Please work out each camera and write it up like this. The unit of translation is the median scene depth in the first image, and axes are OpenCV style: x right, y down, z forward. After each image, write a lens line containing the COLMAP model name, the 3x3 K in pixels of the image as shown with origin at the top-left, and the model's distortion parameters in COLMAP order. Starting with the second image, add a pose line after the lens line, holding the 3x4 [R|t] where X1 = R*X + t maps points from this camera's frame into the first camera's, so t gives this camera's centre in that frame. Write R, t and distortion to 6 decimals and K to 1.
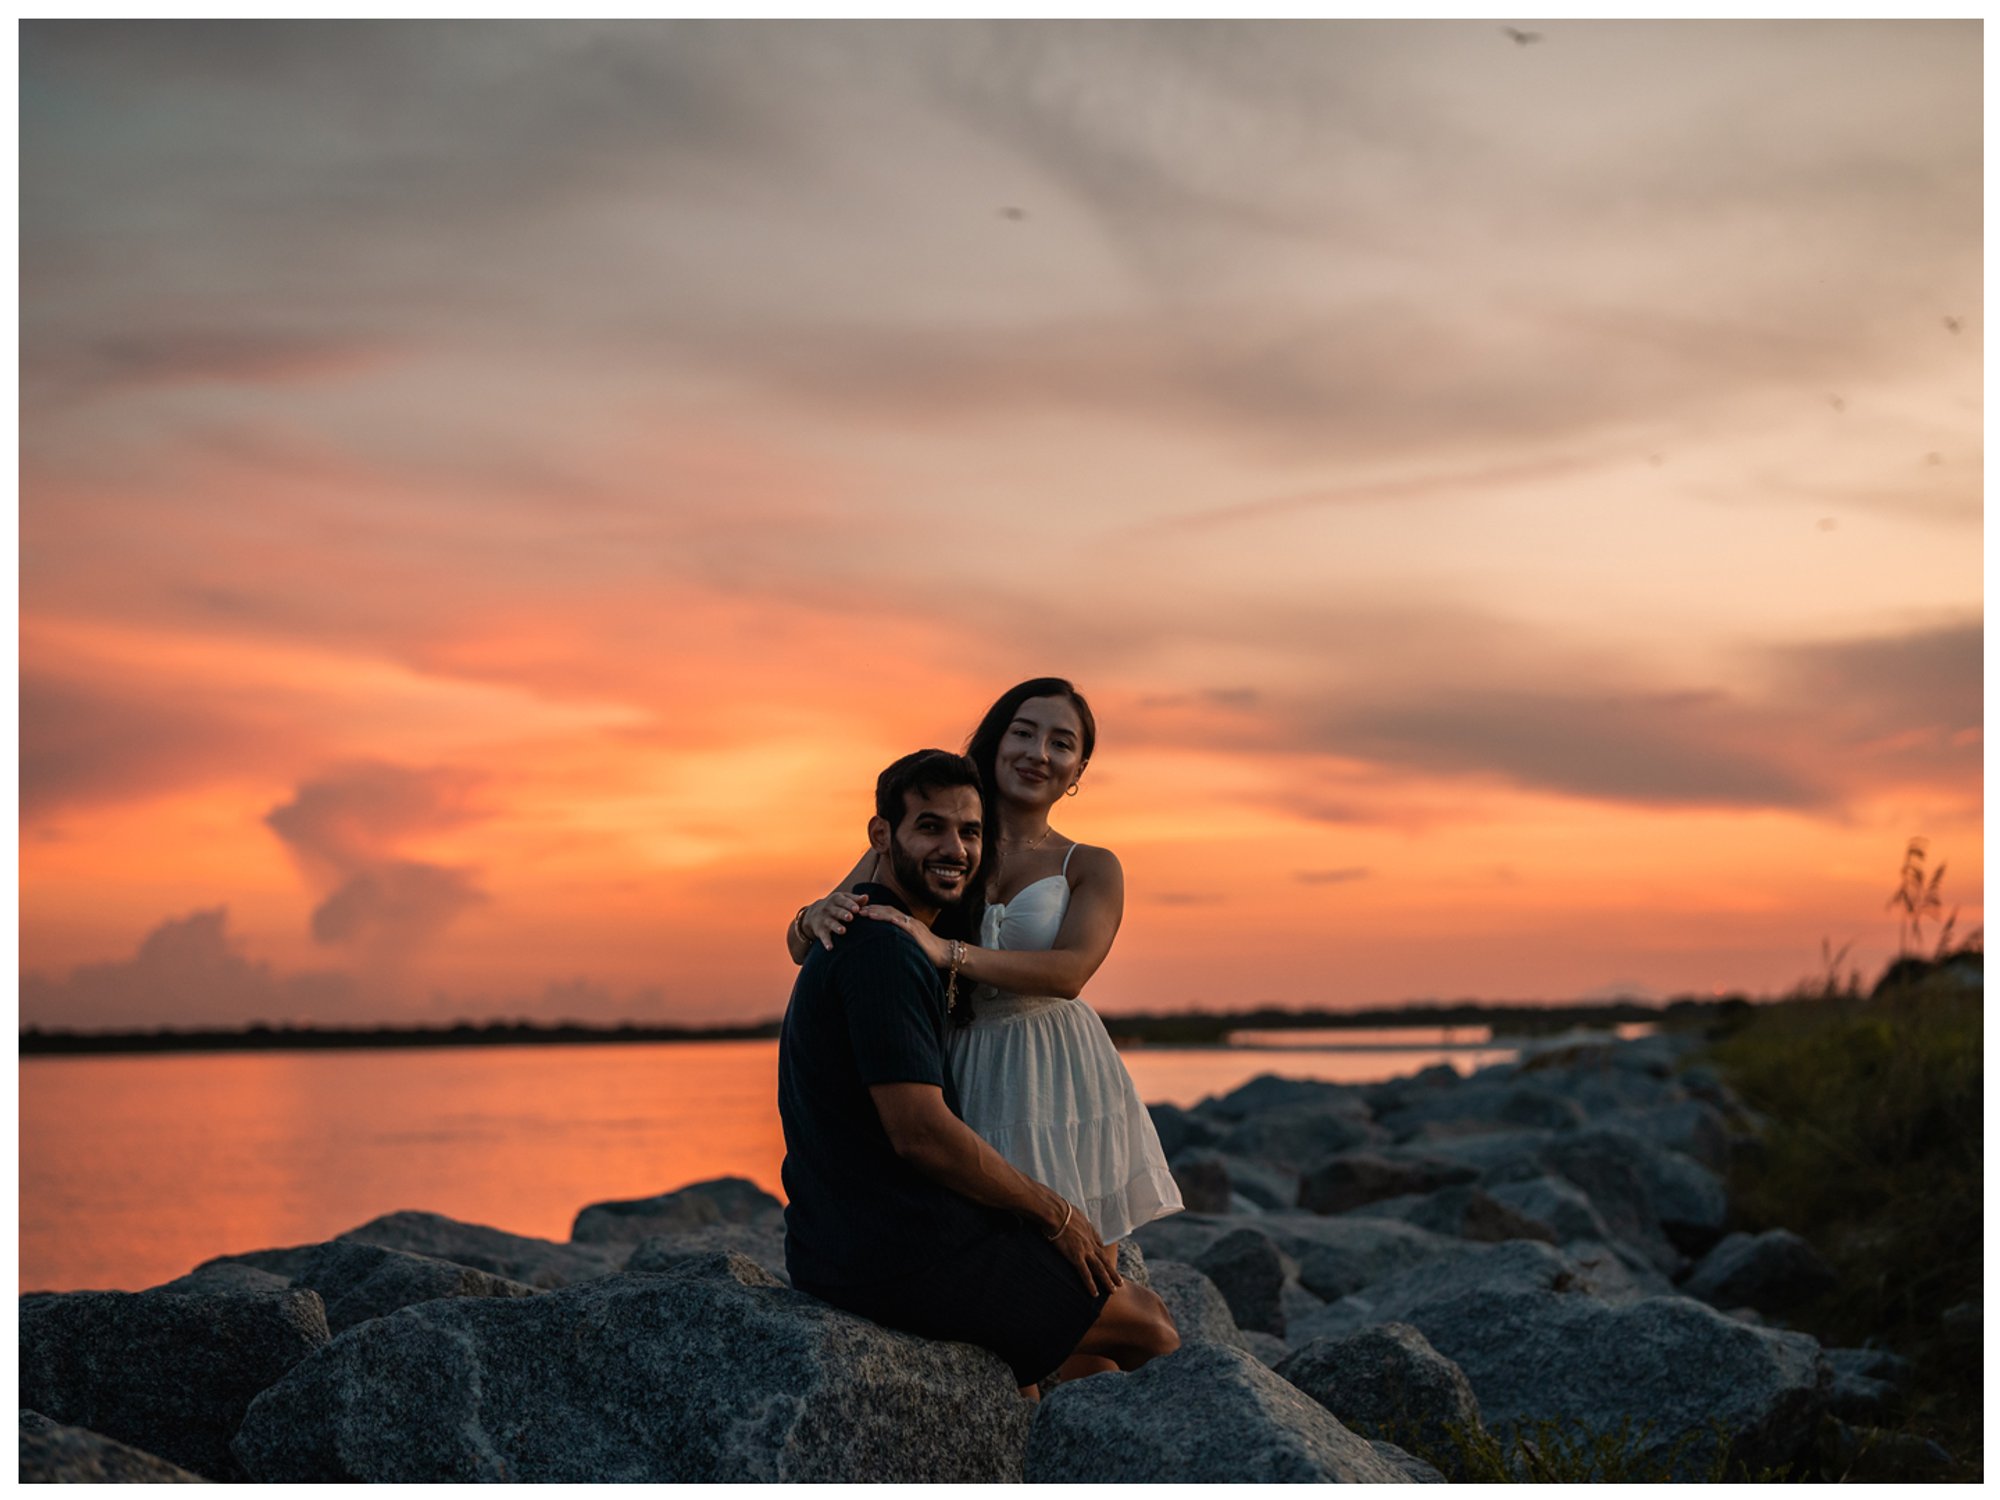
lens RADIAL K [[3196.6, 0, 997.0], [0, 3196.6, 805.1], [0, 0, 1]] dist [-0.067807, 0.064289]
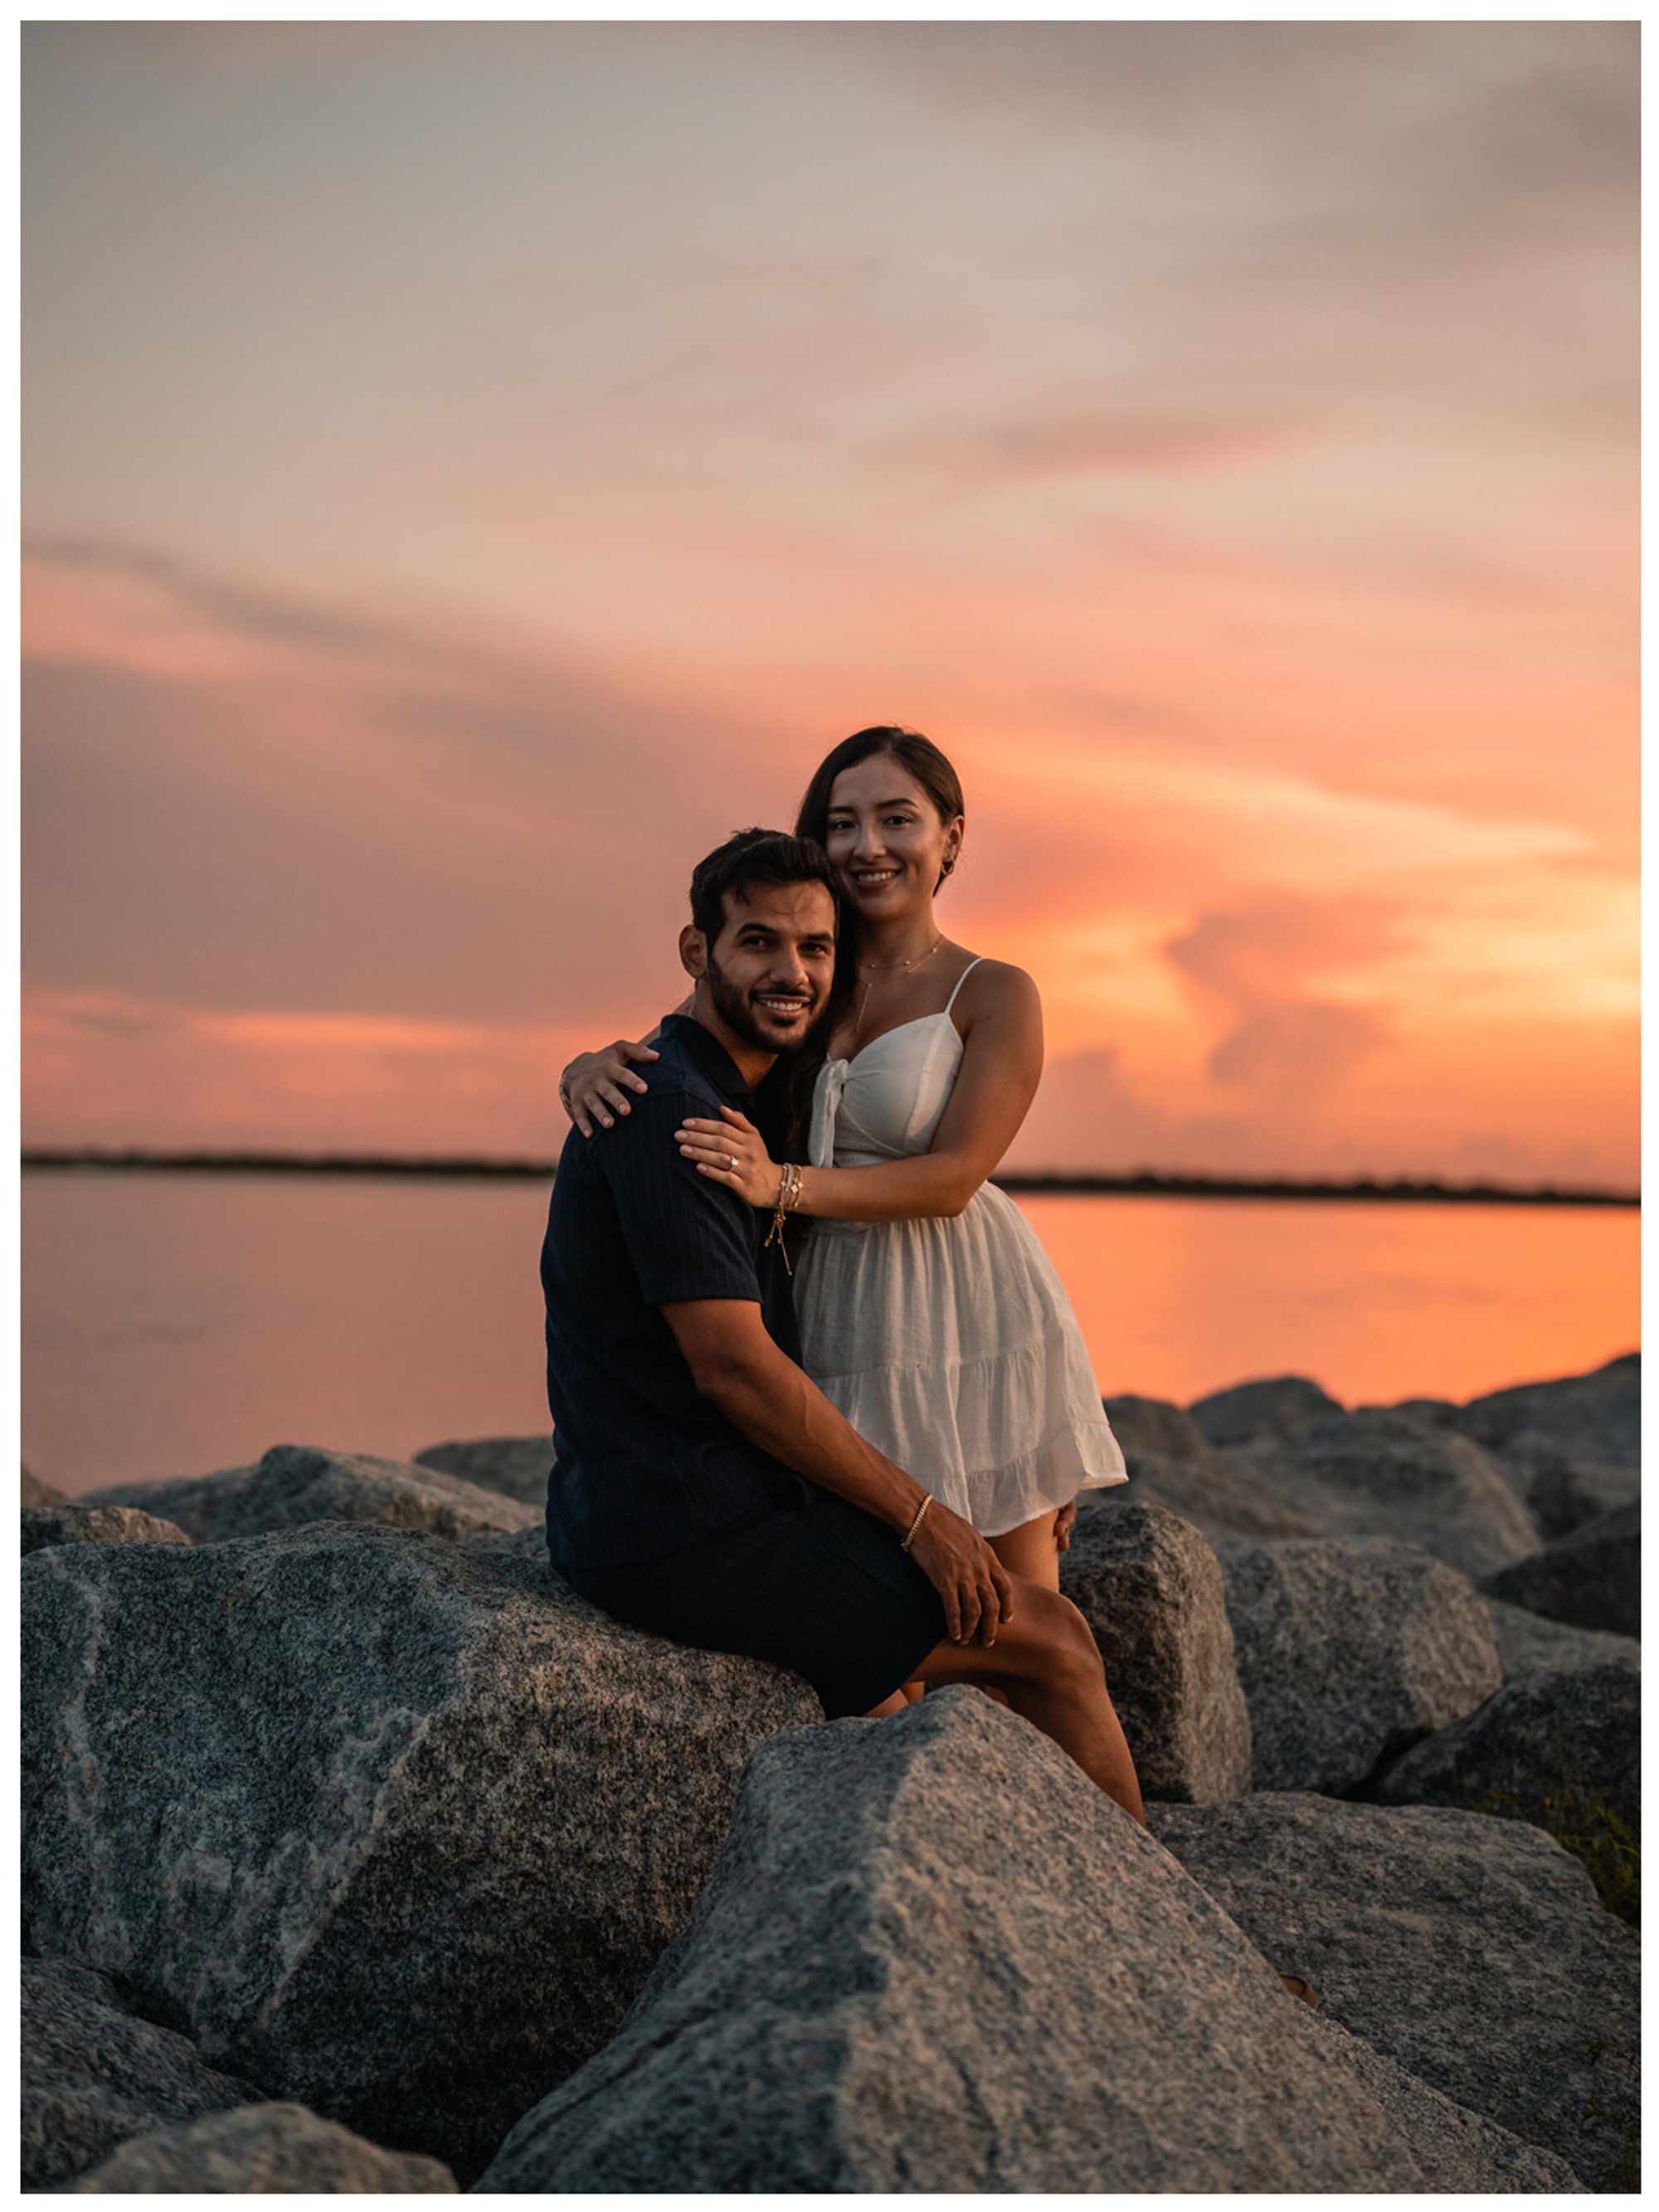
lens RADIAL K [[3505.0, 0, 829.5], [0, 3505.0, 1106.0], [0, 0, 1]] dist [-0.029102, -0.138016]
pose [[0.947596, 0.037225, -0.317295, 0.263173], [-0.021948, 0.998427, 0.051586, 0.002151], [0.318717, -0.041919, 0.946923, 0.261032]]
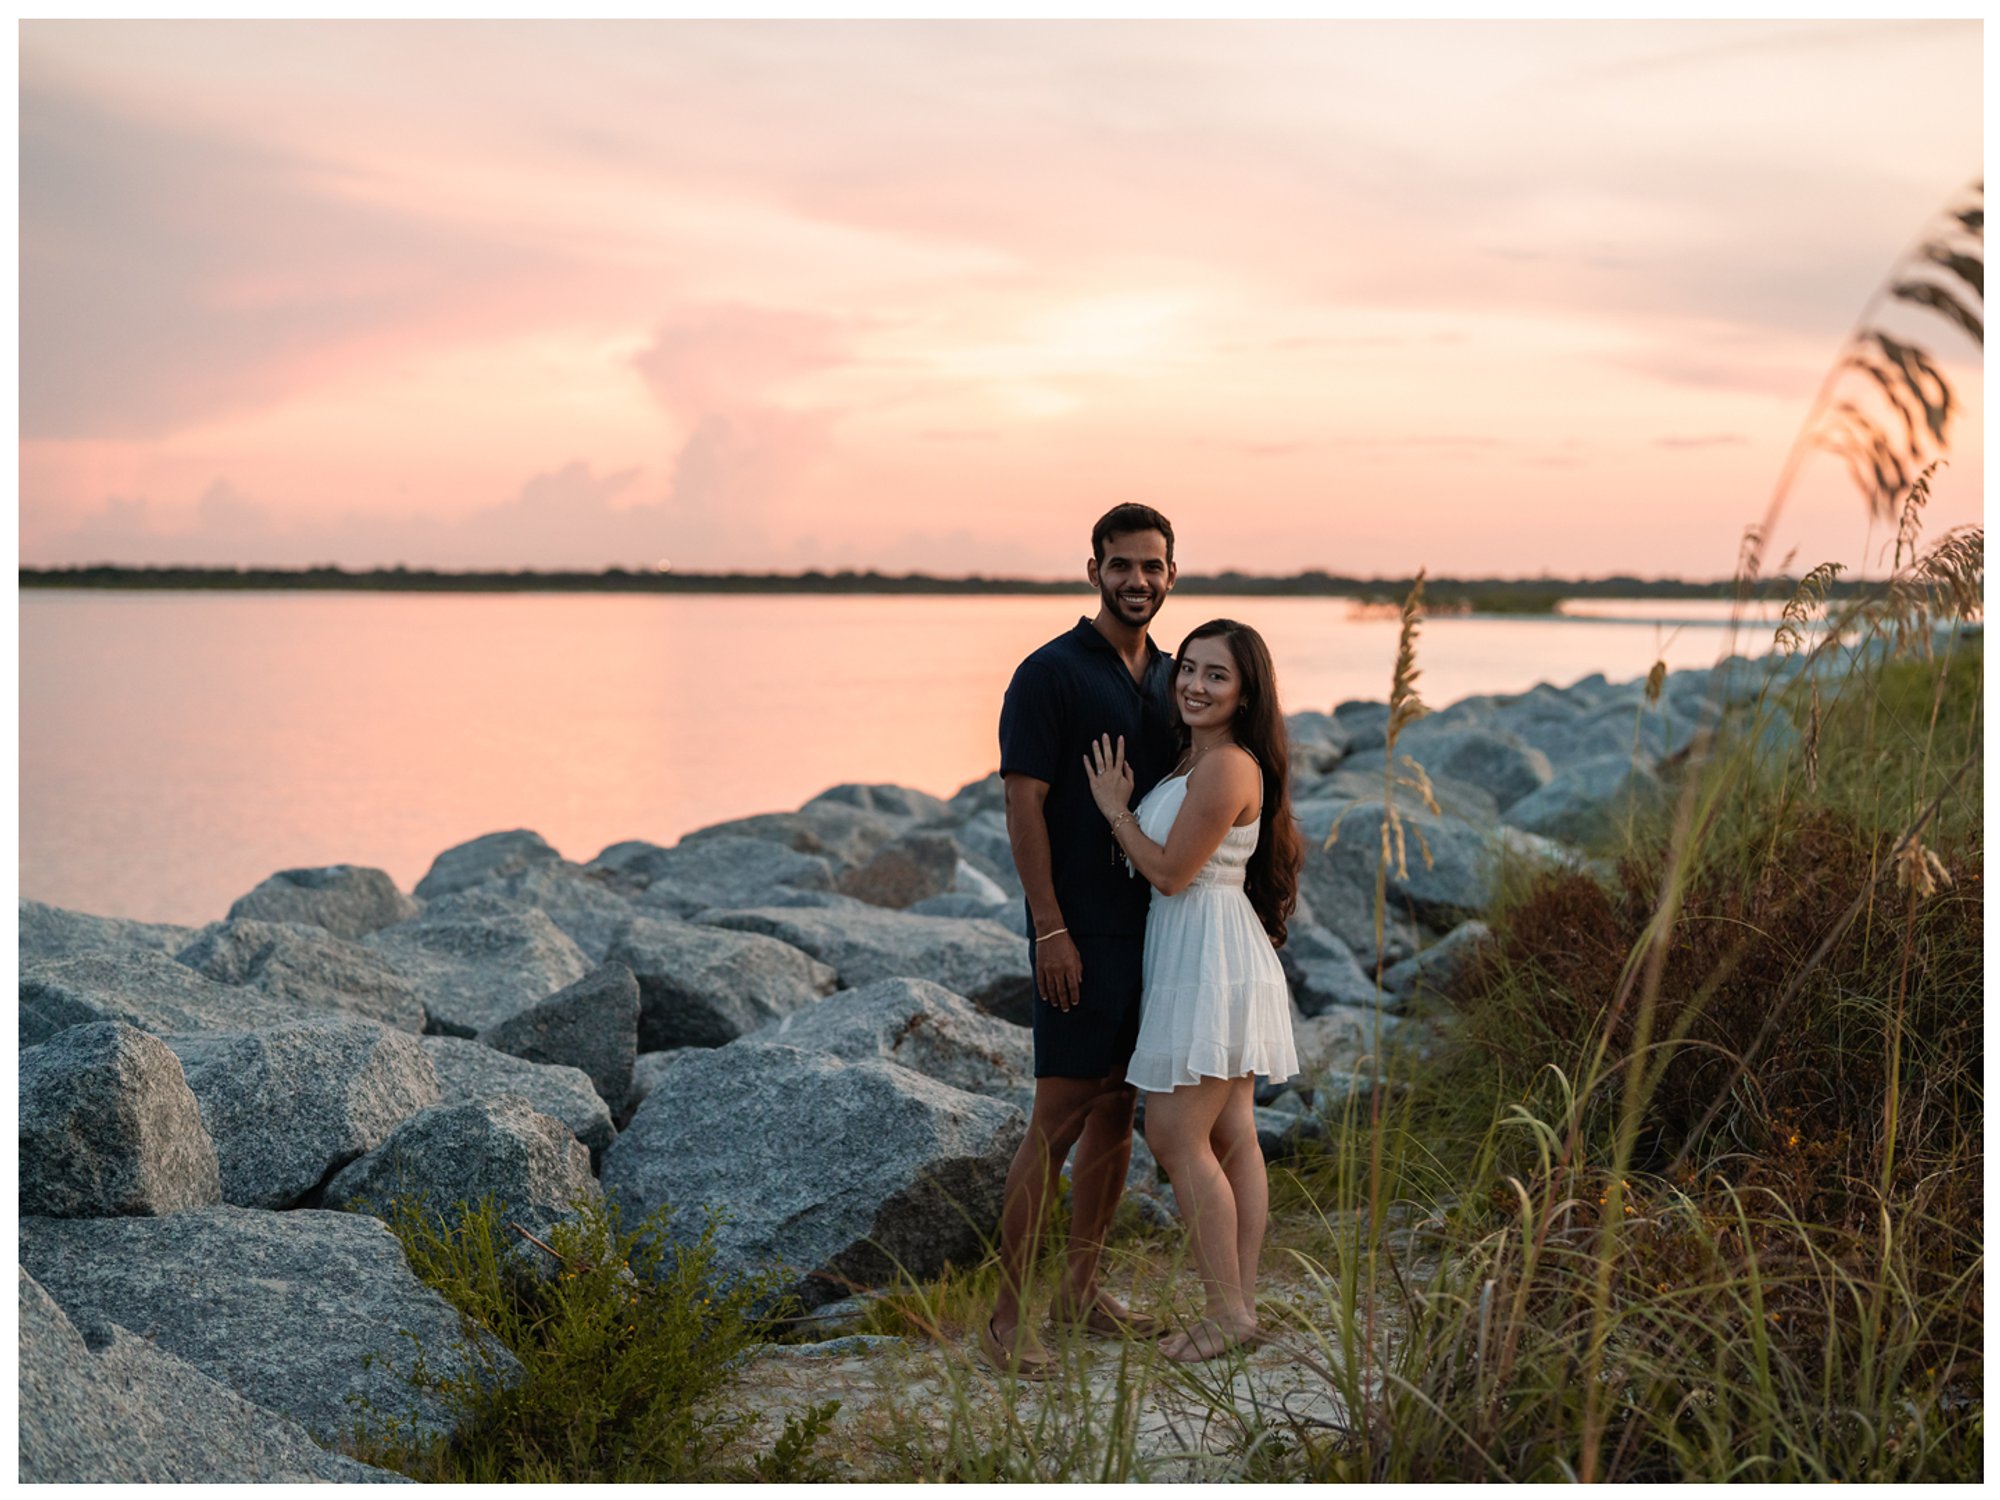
lens RADIAL K [[3176.2, 0, 1000.0], [0, 3176.2, 750.0], [0, 0, 1]] dist [-0.031225, -0.128839]
pose [[0.993137, 0.032782, -0.112272, 0.561334], [-0.018714, 0.992089, 0.124133, -0.128608], [0.115453, -0.121180, 0.985894, -0.062849]]
